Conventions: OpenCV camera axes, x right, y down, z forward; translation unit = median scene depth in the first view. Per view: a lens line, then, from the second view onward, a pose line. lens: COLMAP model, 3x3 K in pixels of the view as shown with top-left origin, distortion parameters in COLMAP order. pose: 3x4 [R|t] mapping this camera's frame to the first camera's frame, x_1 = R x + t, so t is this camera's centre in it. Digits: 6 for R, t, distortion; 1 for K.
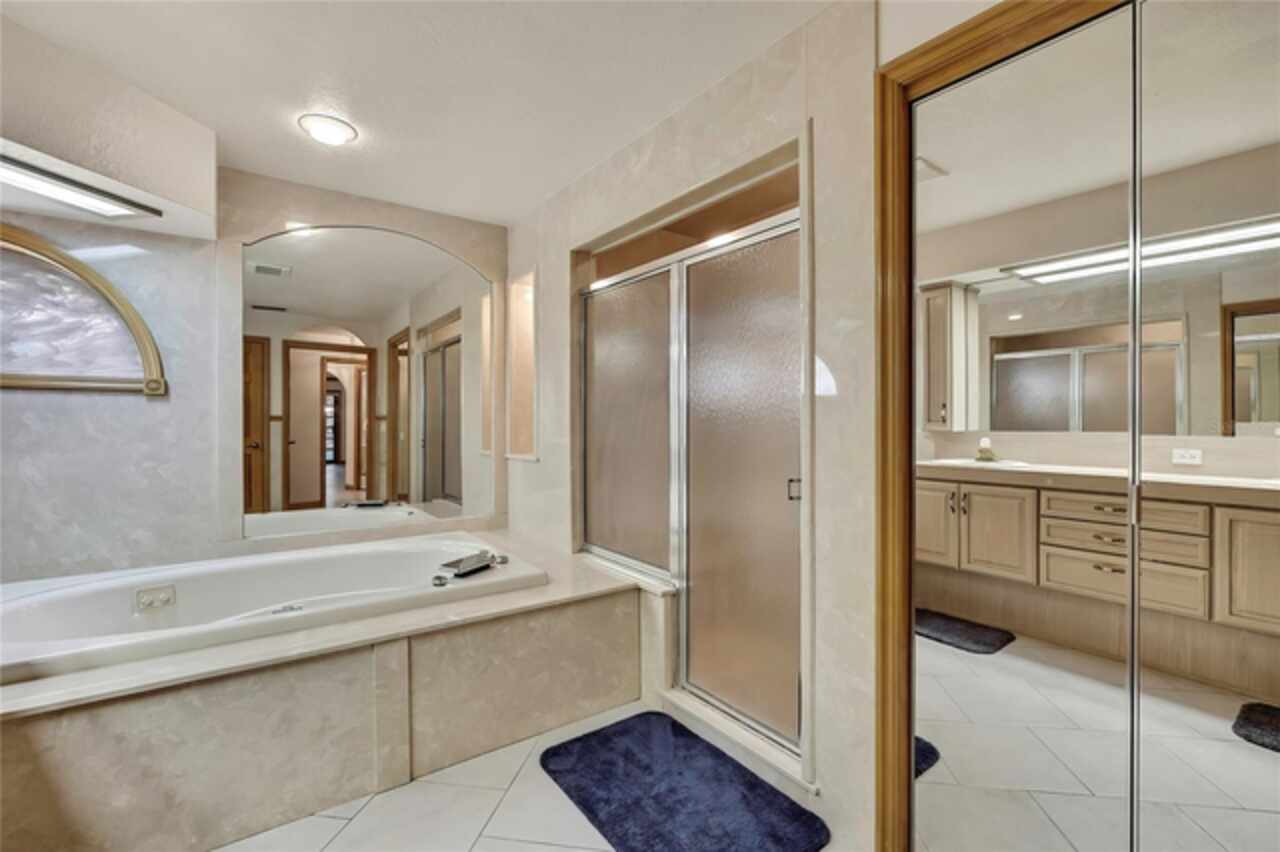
lens RADIAL K [[552.2, 0, 644.5], [0, 552.2, 425.2], [0, 0, 1]] dist [-0.000585, -0.000507]
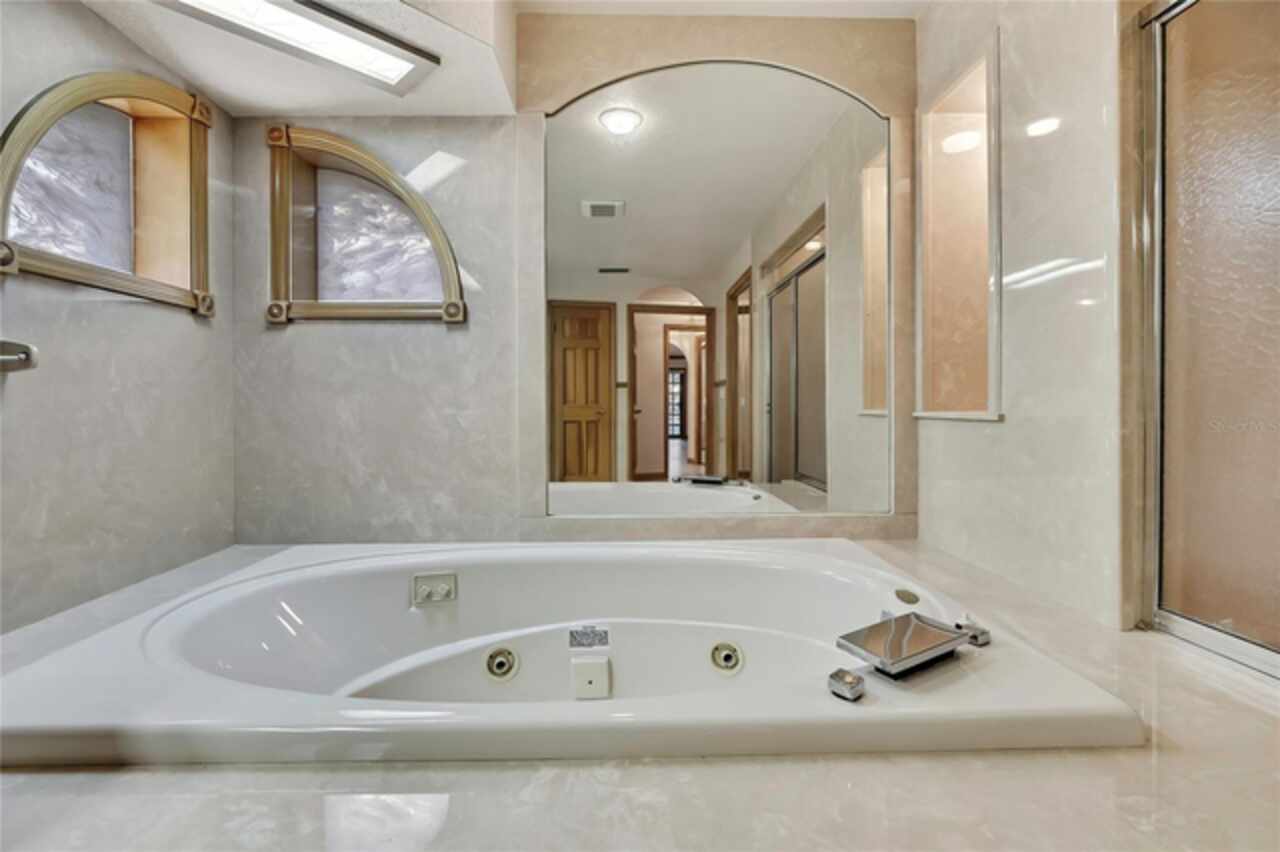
lens RADIAL K [[552.2, 0, 634.2], [0, 552.2, 408.9], [0, 0, 1]] dist [-0.000585, -0.000507]
pose [[0.824186, -0.001179, -0.566318, -0.182578], [0.001974, 0.999998, 0.000791, 0.053745], [0.566315, -0.001770, 0.824187, 0.392746]]
